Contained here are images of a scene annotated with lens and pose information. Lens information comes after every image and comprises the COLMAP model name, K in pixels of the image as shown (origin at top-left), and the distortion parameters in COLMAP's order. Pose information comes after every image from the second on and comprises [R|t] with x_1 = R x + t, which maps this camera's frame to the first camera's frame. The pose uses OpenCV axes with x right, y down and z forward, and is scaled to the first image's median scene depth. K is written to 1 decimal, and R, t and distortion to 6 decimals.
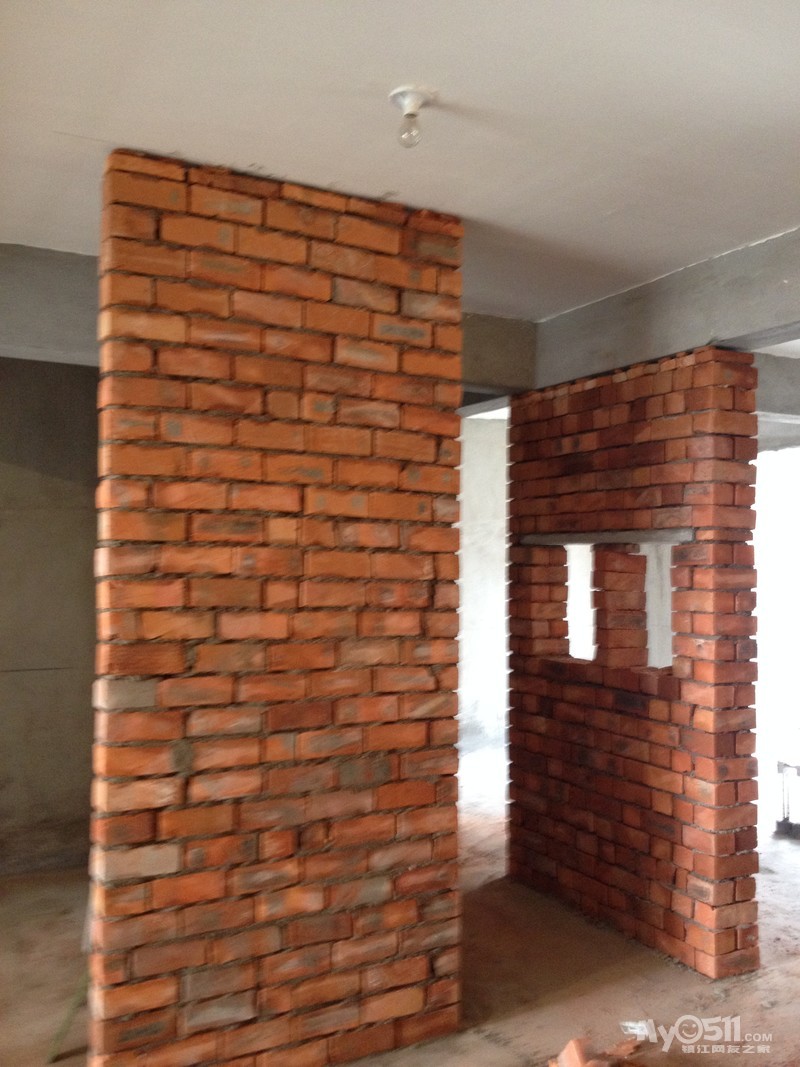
lens RADIAL K [[991.6, 0, 400.0], [0, 991.6, 533.5], [0, 0, 1]] dist [0.142353, -0.295845]
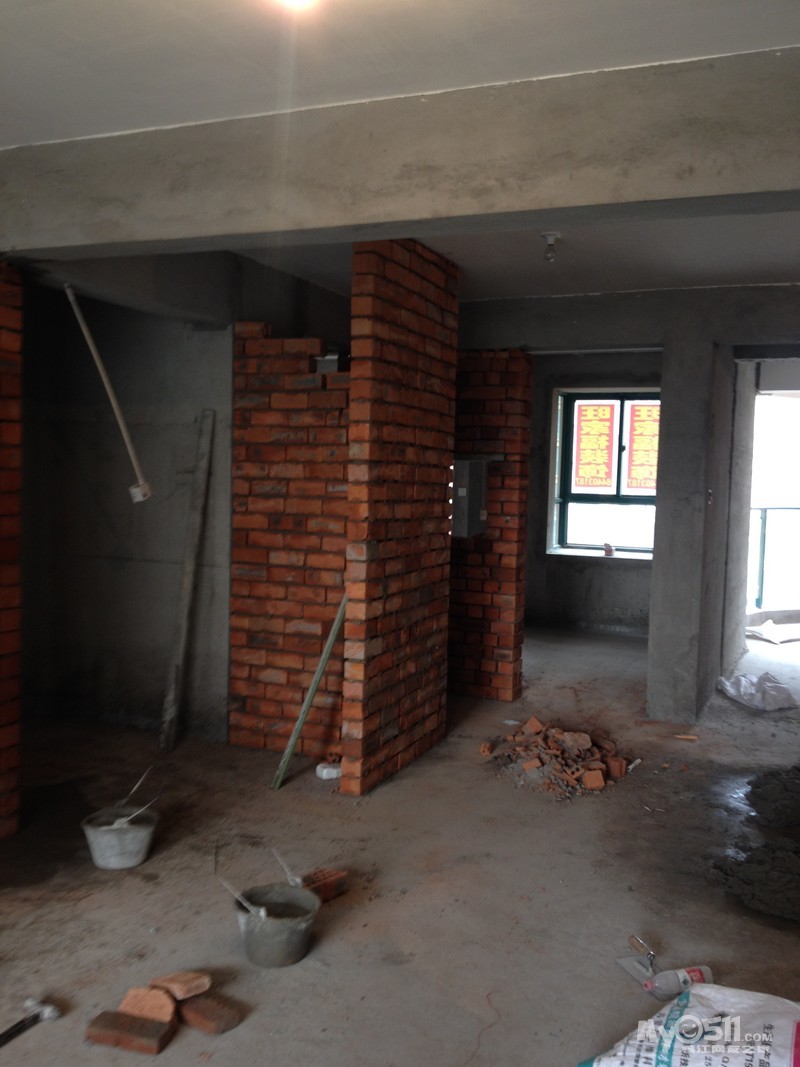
lens RADIAL K [[991.6, 0, 400.0], [0, 991.6, 533.5], [0, 0, 1]] dist [0.142353, -0.295845]
pose [[0.780374, -0.028716, 0.624654, -1.174709], [-0.035988, 0.995227, 0.090711, -0.021573], [-0.624277, -0.093268, 0.775616, -0.301501]]
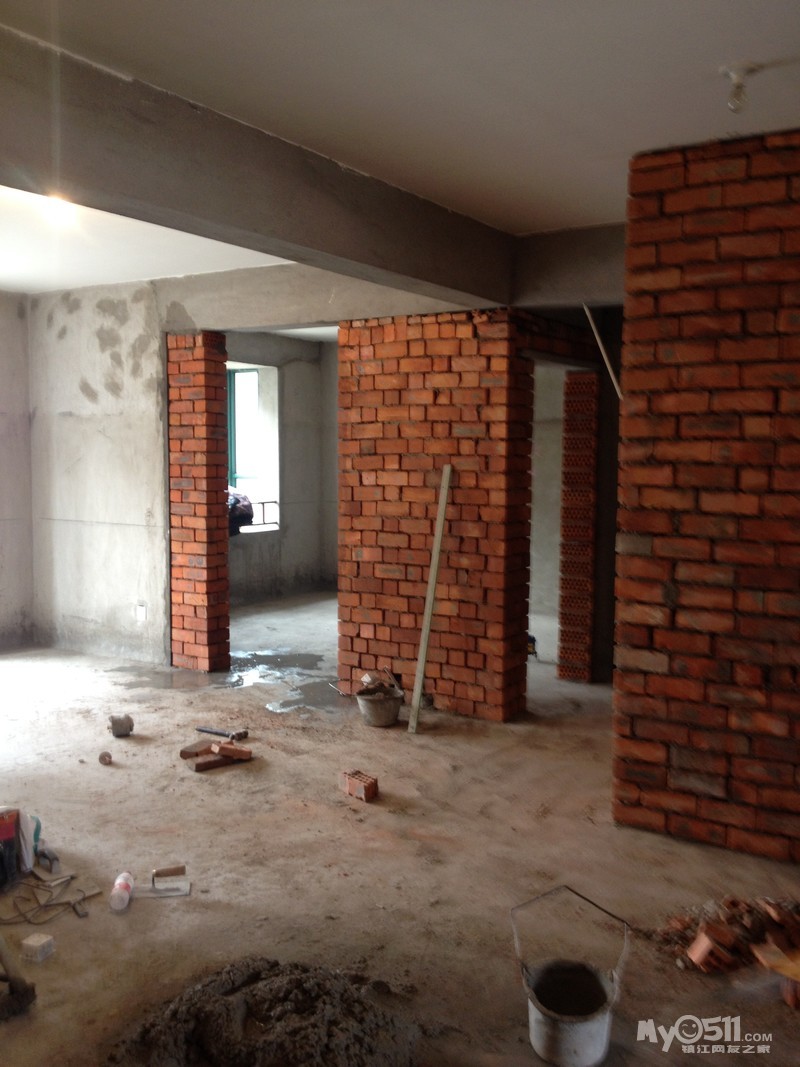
lens RADIAL K [[991.6, 0, 400.0], [0, 991.6, 533.5], [0, 0, 1]] dist [0.142353, -0.295845]
pose [[0.481889, 0.066104, -0.873735, 0.755436], [0.018025, 0.996191, 0.085310, 0.014072], [0.876047, -0.056859, 0.478862, 0.013452]]
